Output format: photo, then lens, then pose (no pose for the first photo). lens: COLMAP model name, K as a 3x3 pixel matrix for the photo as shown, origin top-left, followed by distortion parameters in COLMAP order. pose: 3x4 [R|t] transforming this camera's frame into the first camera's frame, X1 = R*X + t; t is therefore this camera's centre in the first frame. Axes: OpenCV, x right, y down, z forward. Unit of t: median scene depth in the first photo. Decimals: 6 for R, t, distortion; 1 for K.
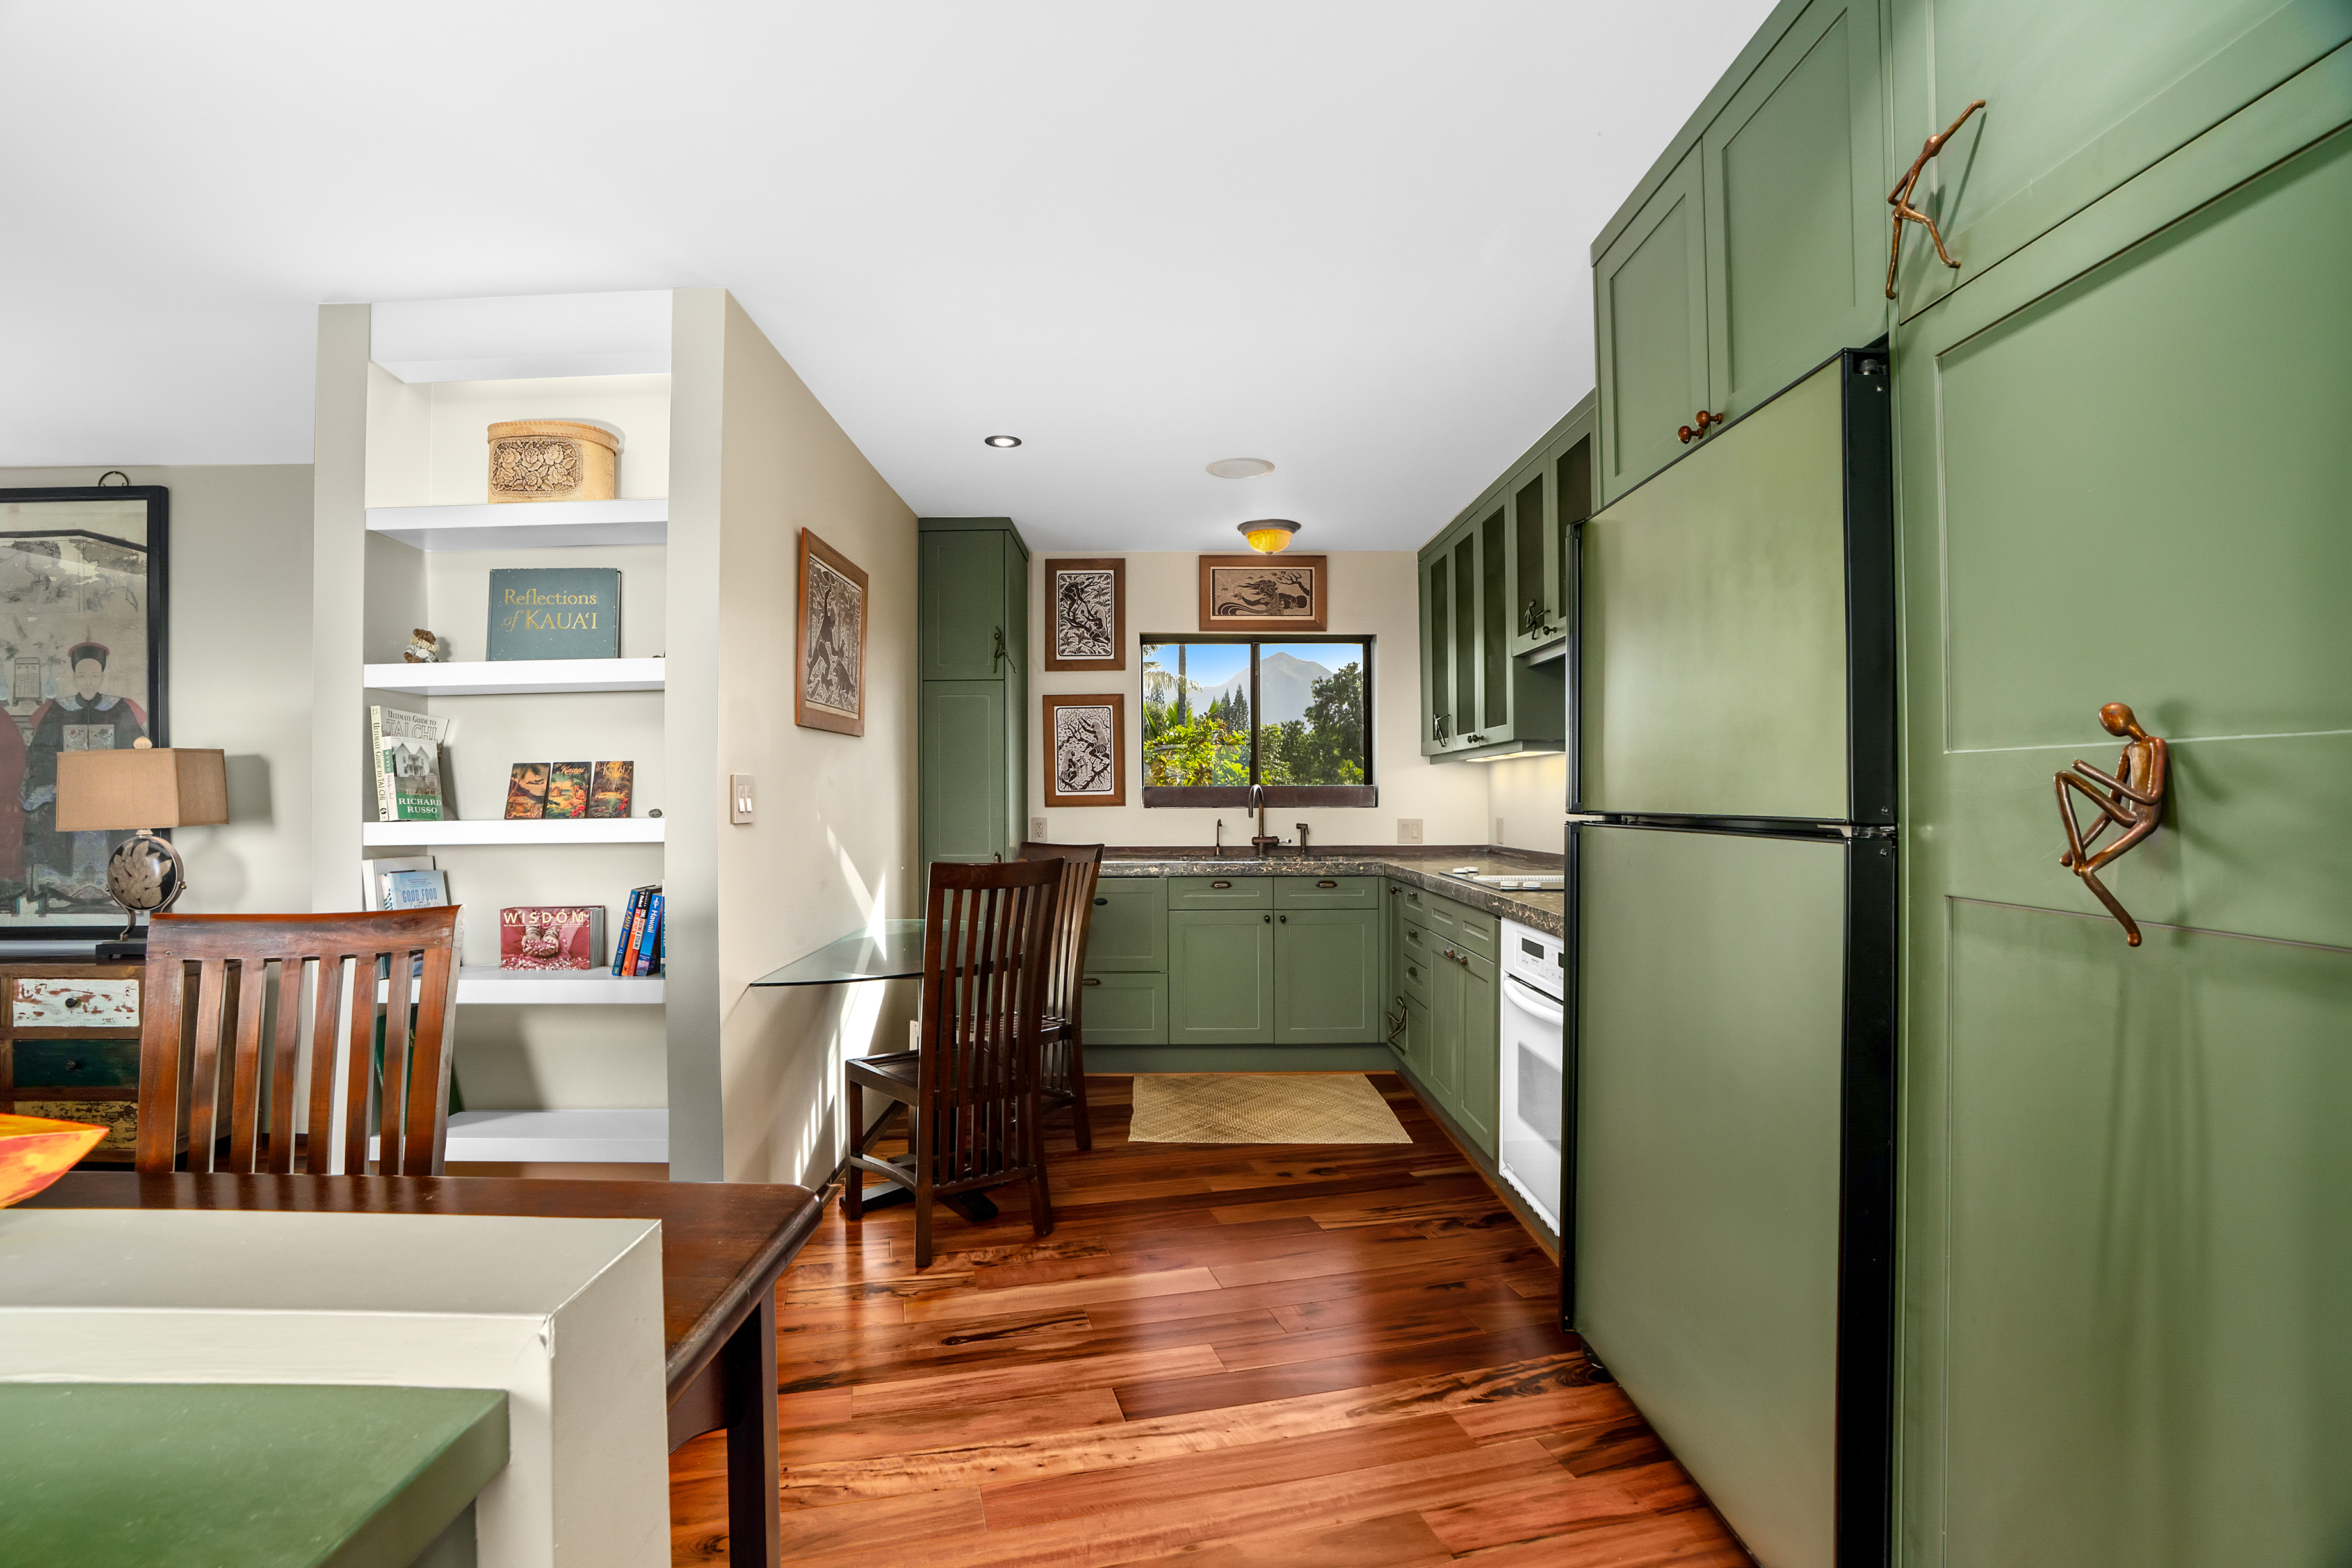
lens RADIAL K [[1086.3, 0, 1187.1], [0, 1086.3, 781.5], [0, 0, 1]] dist [-0.033120, 0.008675]
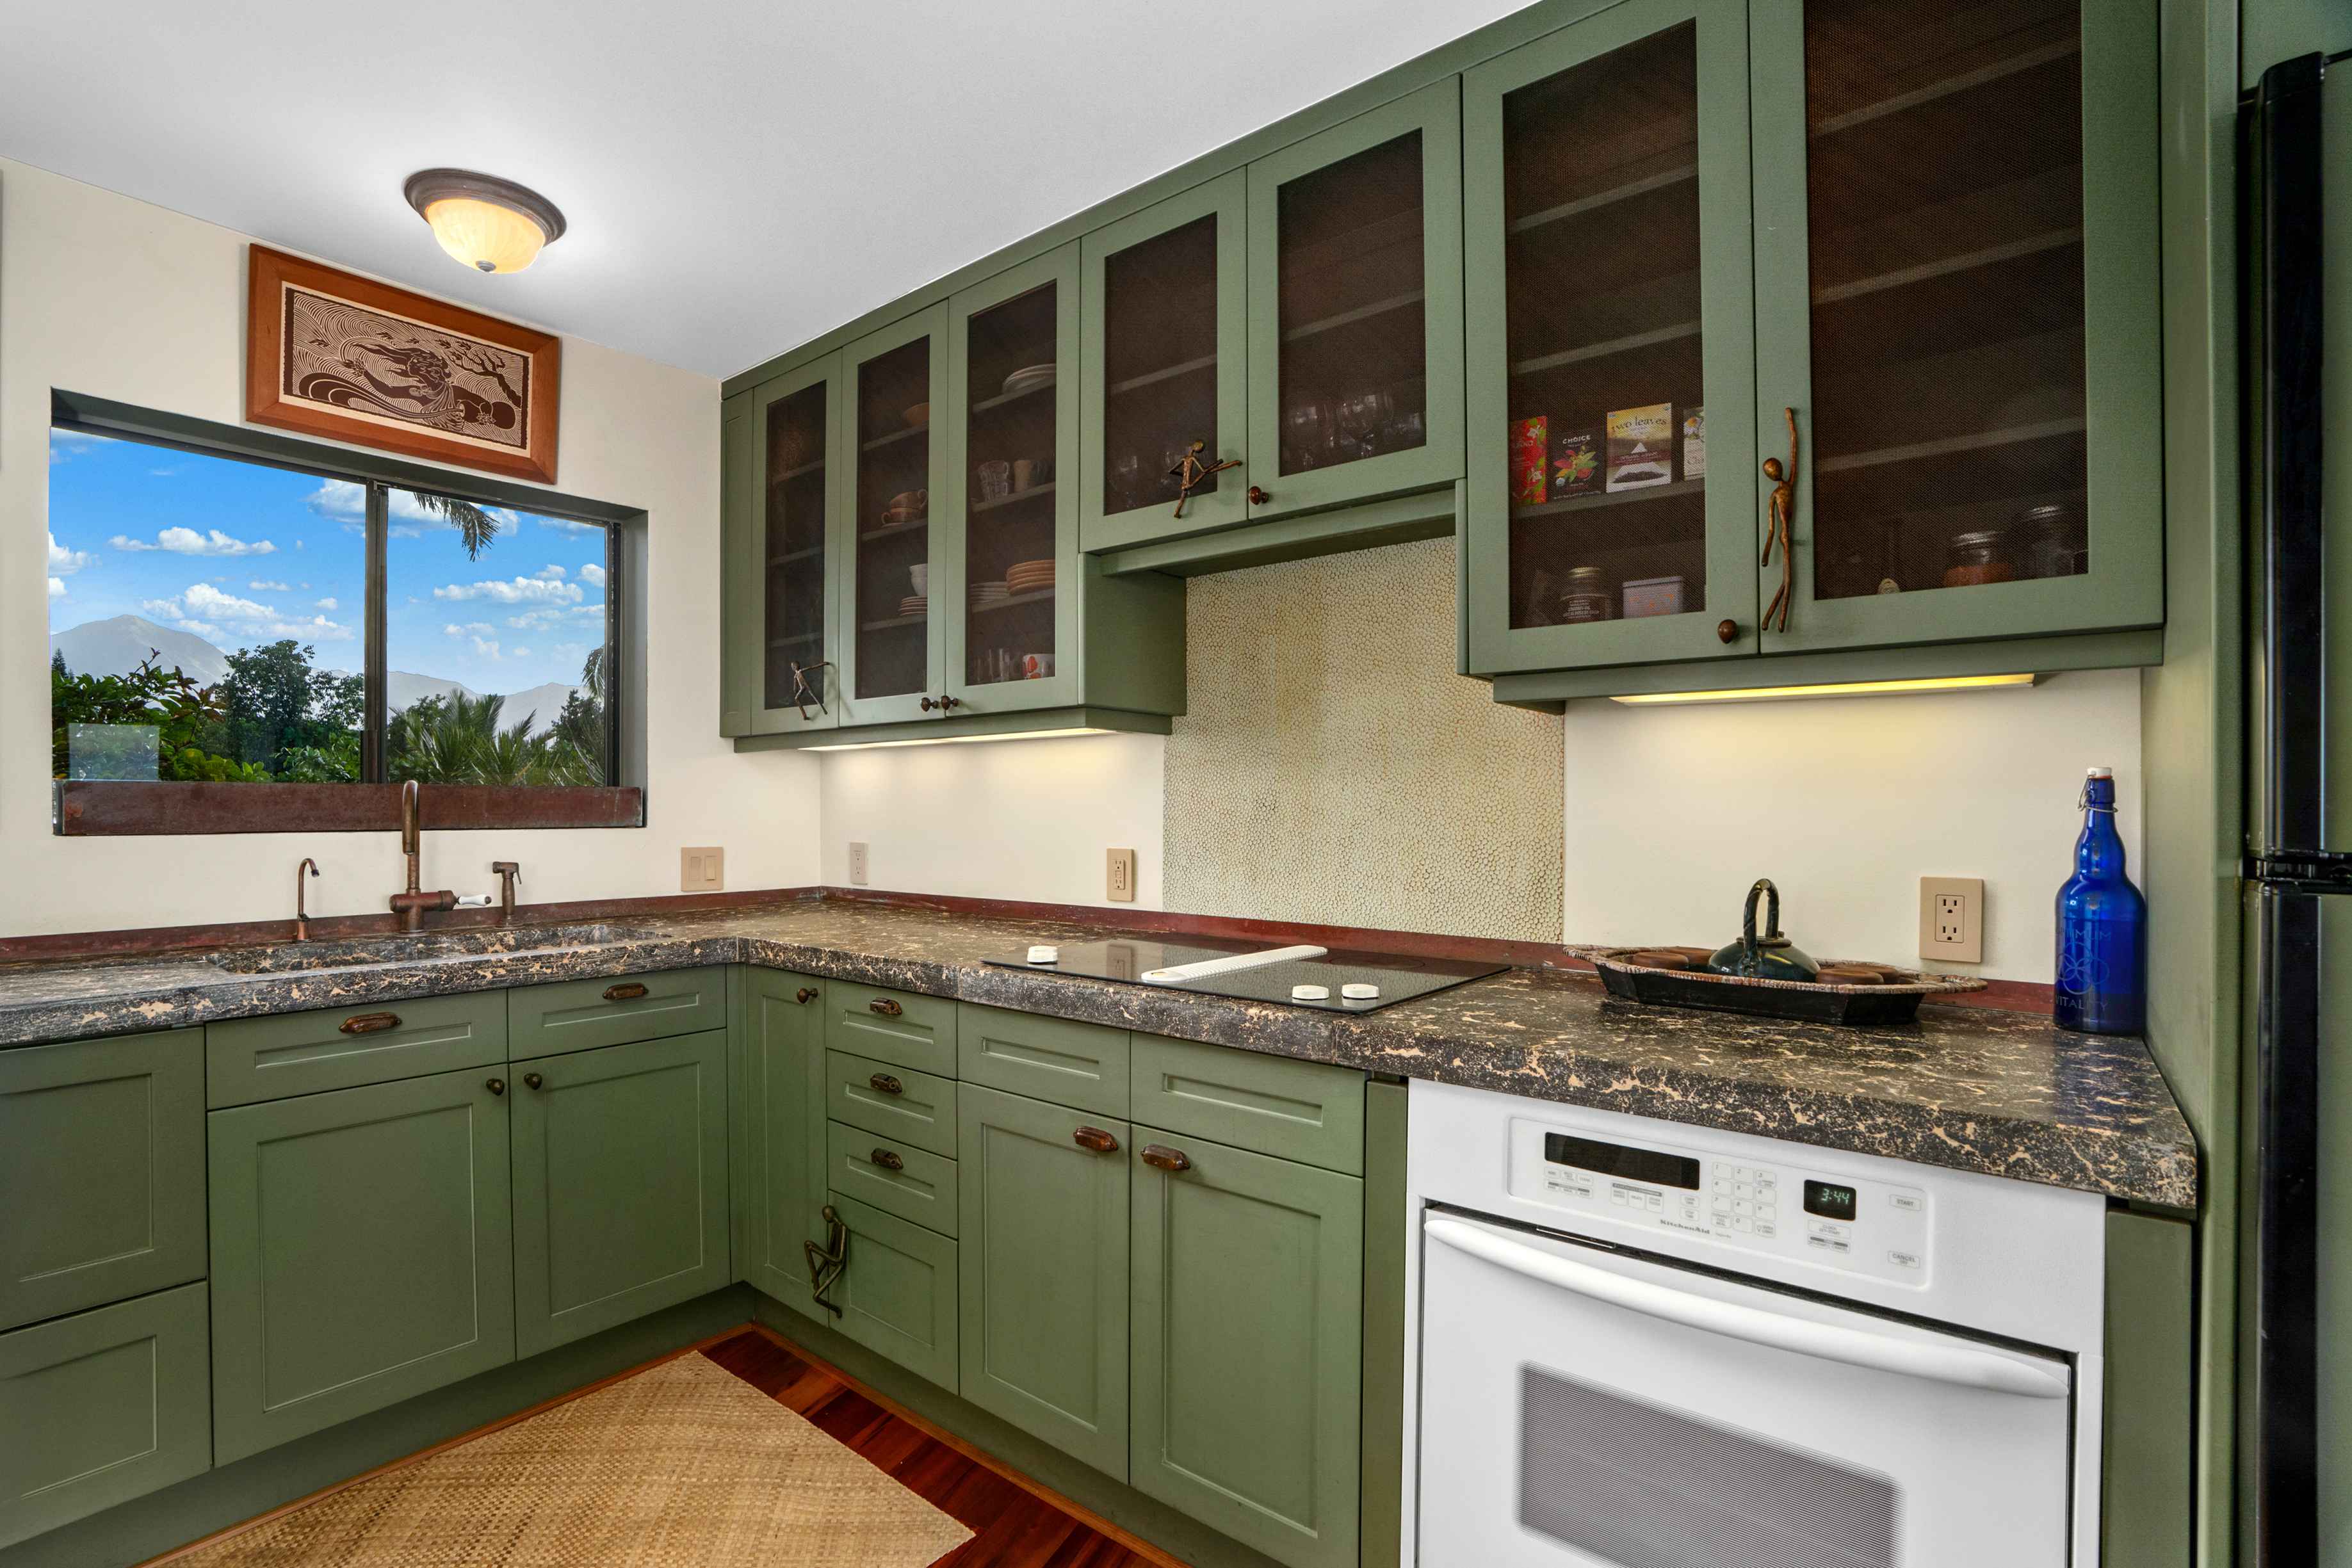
lens RADIAL K [[1086.3, 0, 1122.4], [0, 1086.3, 788.5], [0, 0, 1]] dist [-0.033120, 0.008675]
pose [[0.662982, 0.015436, 0.748476, -0.073381], [-0.012892, 0.999875, -0.009201, 0.006746], [-0.748524, -0.003550, 0.663098, 0.469428]]
